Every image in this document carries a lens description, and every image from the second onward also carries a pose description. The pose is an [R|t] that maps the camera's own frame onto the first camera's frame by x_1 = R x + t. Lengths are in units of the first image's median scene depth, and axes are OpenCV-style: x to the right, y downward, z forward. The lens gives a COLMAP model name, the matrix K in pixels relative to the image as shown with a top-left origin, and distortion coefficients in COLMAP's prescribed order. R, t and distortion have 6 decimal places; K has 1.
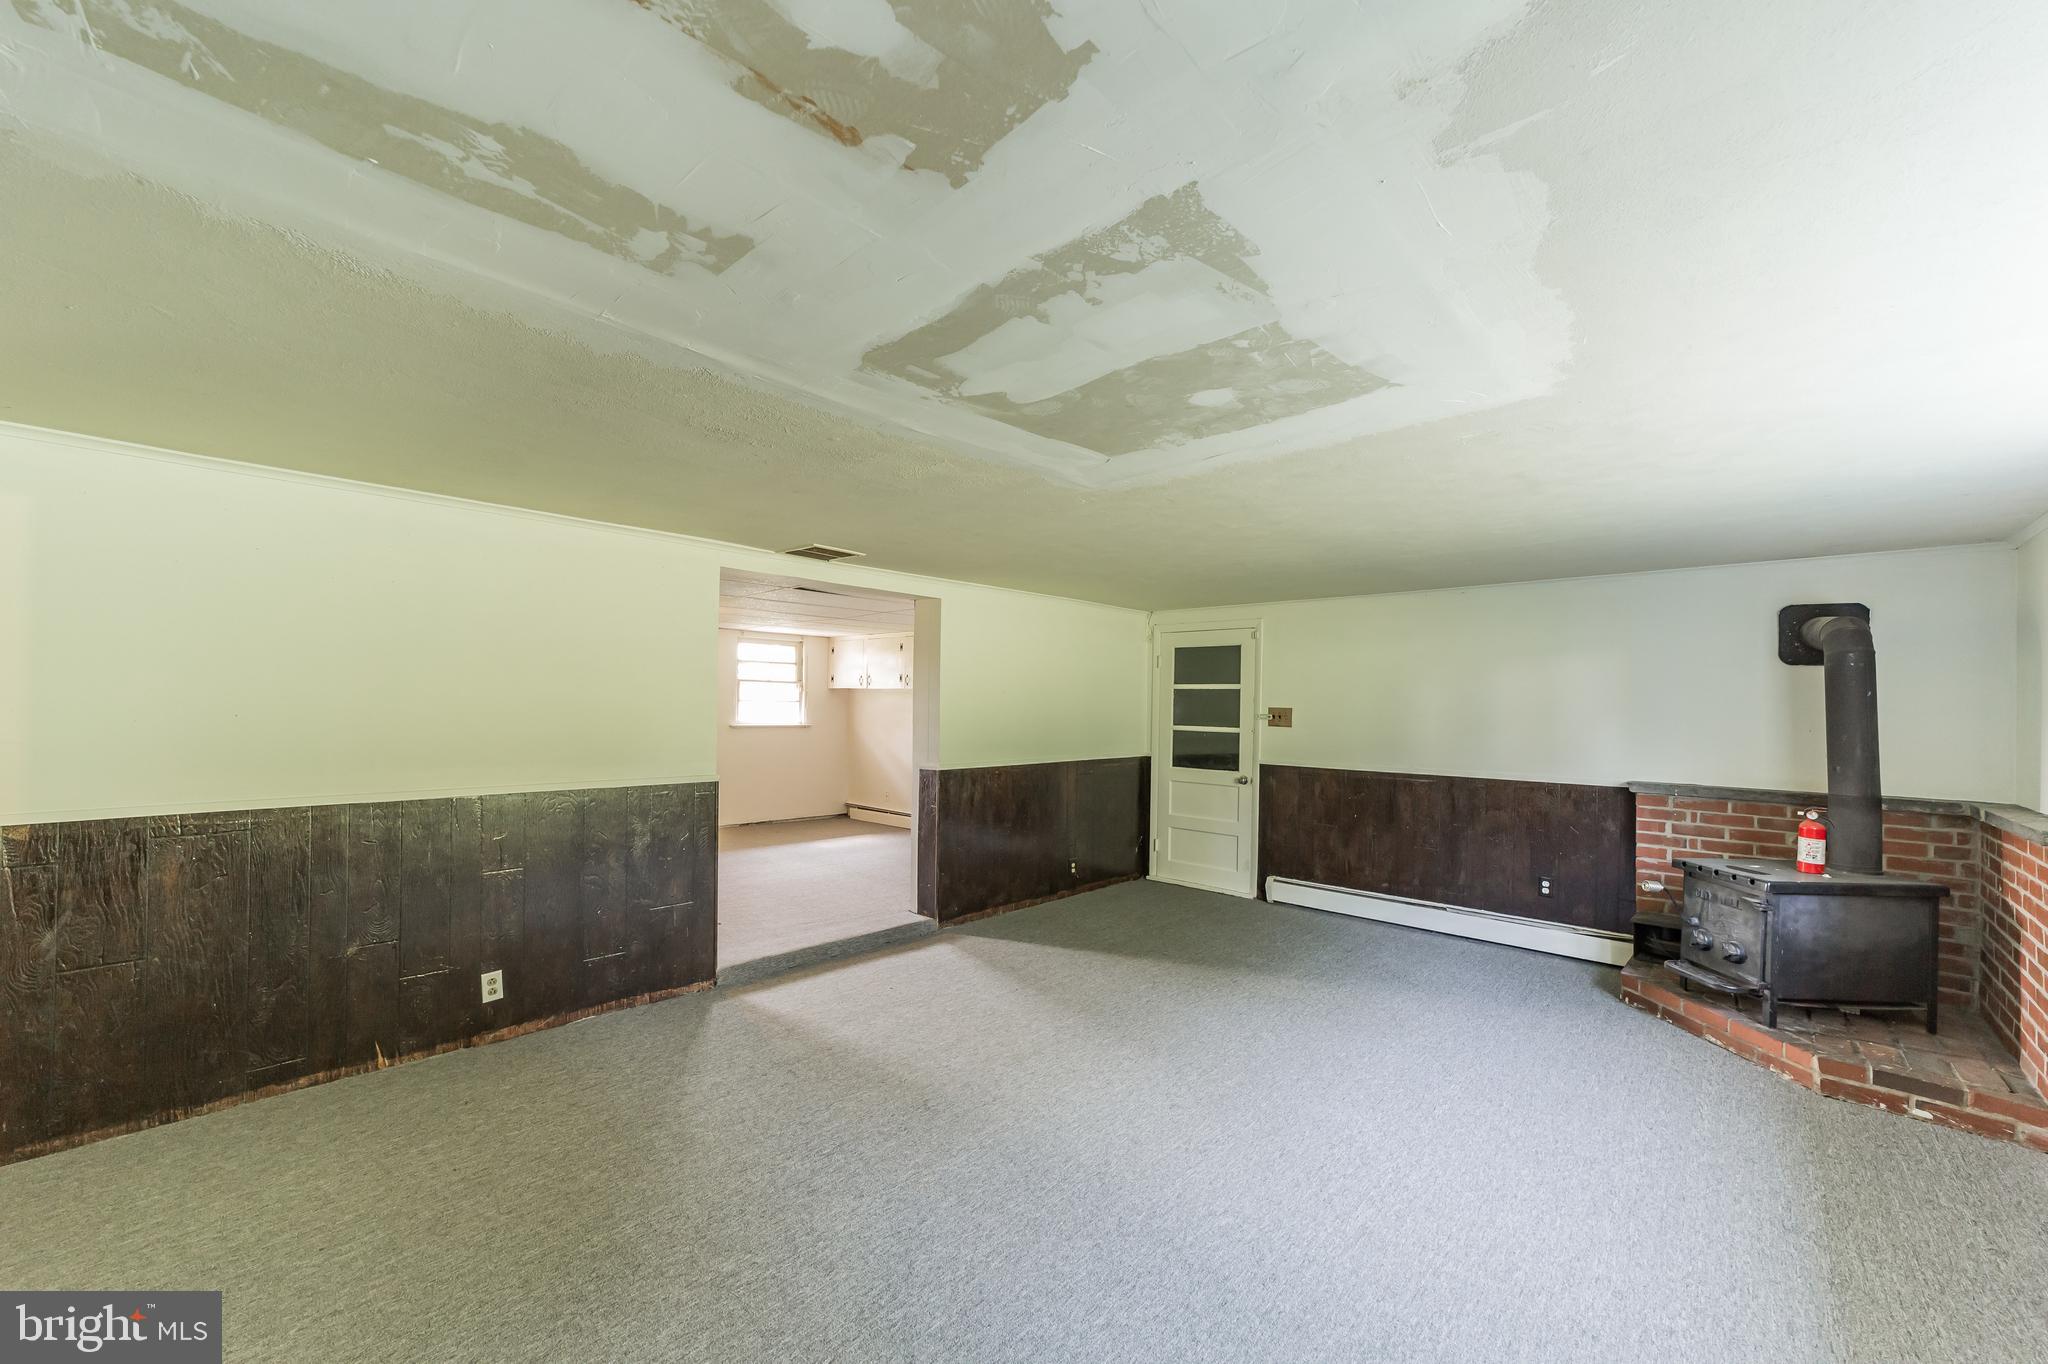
lens RADIAL K [[794.2, 0, 1024.1], [0, 794.2, 696.3], [0, 0, 1]] dist [-0.014225, 0.007561]
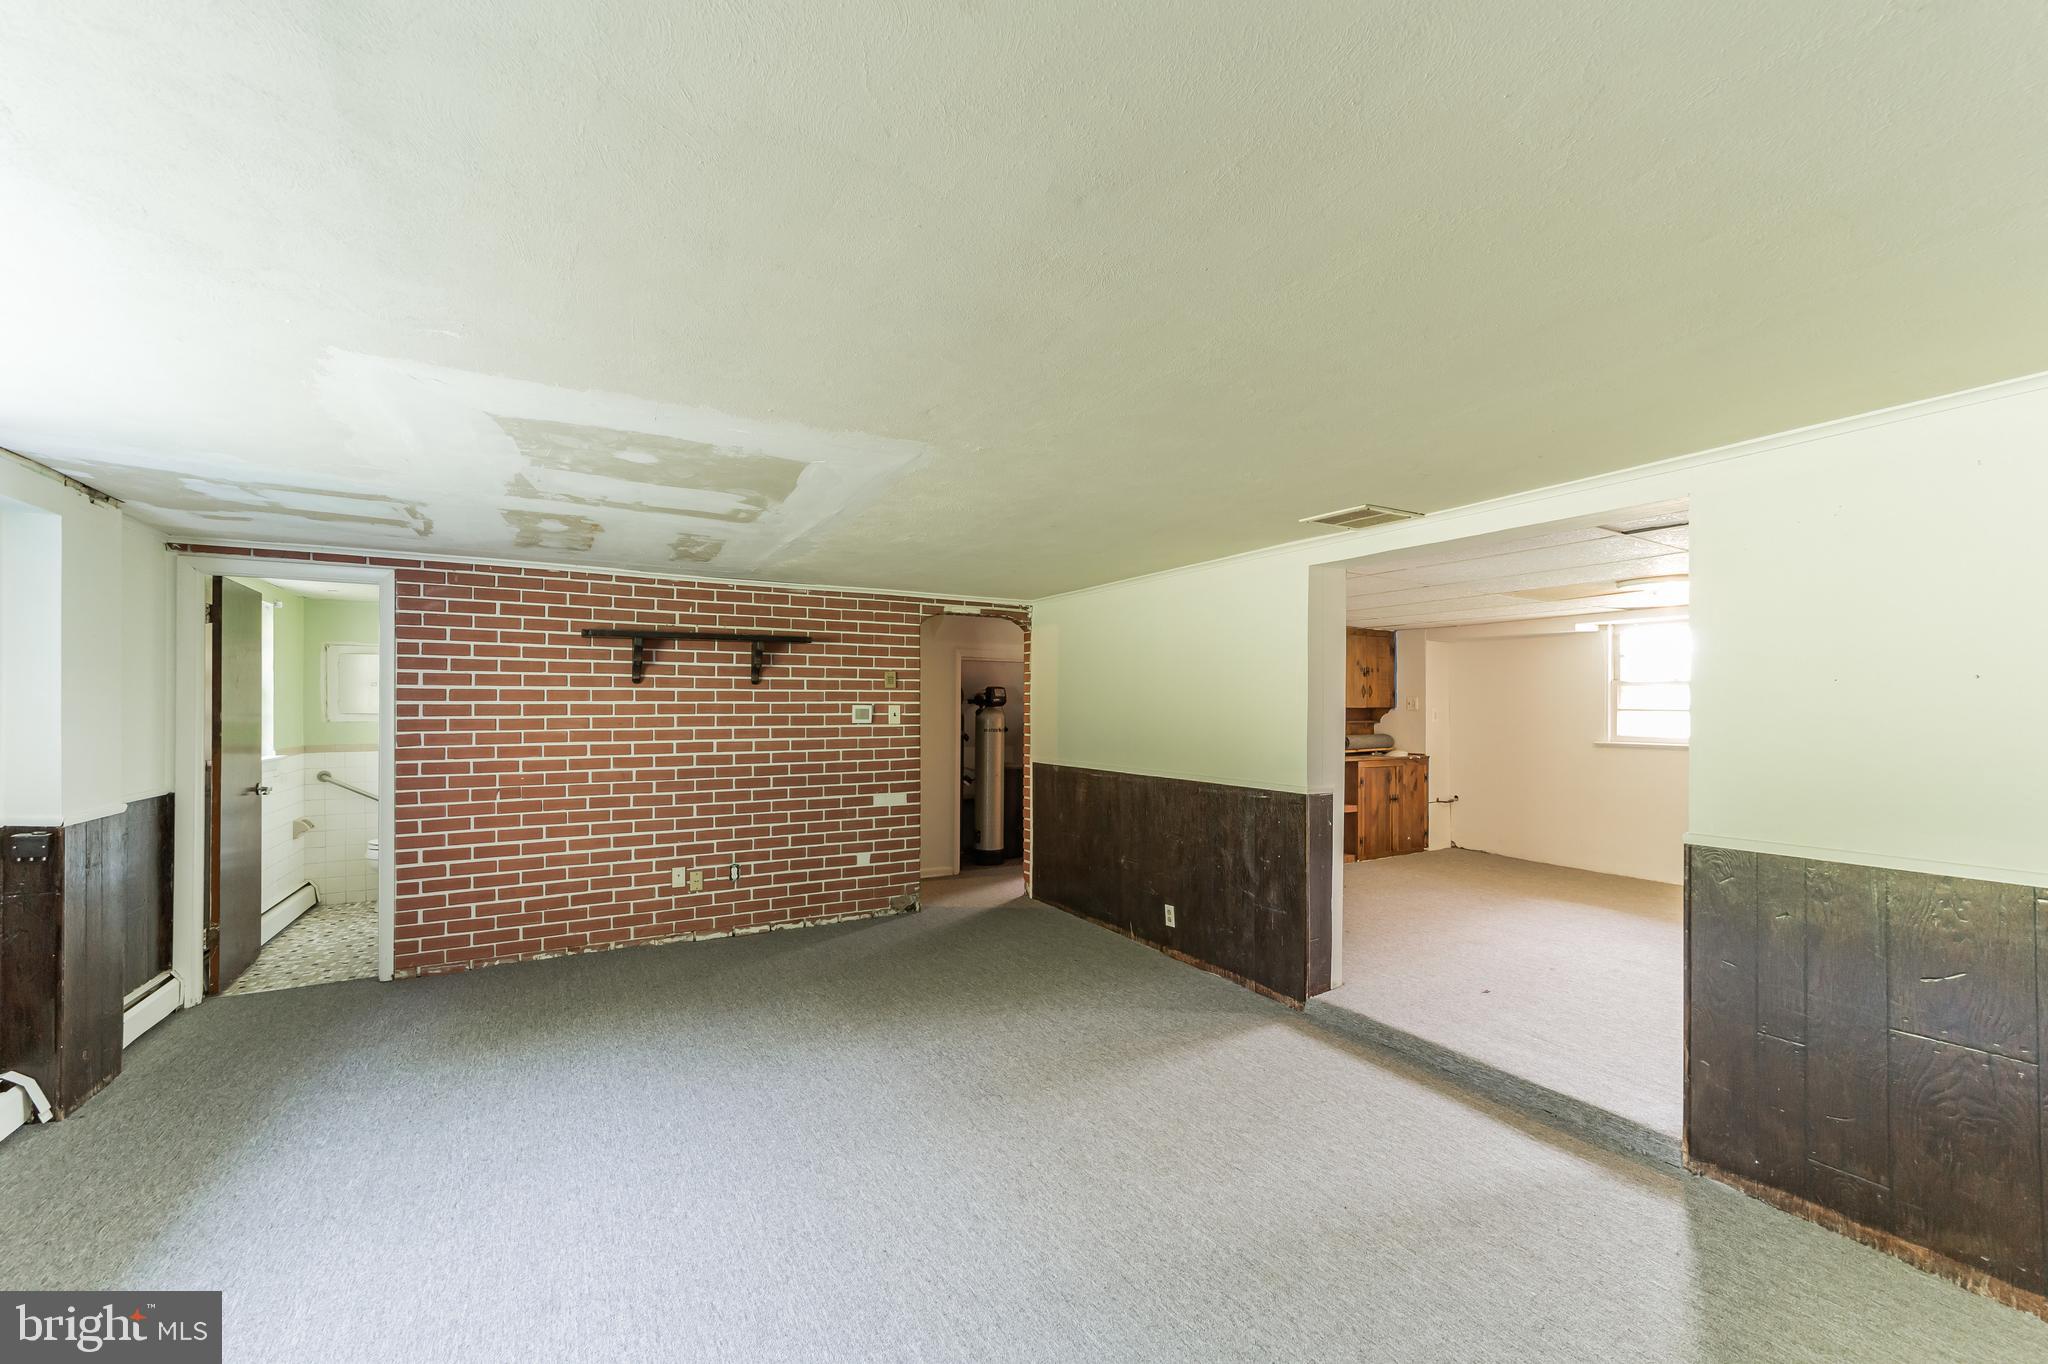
lens RADIAL K [[794.2, 0, 1013.2], [0, 794.2, 703.7], [0, 0, 1]] dist [-0.014225, 0.007561]
pose [[-0.297481, -0.018774, -0.954543, 0.548172], [0.006420, 0.999745, -0.021664, 0.017370], [0.954706, -0.012572, -0.297284, 0.852274]]
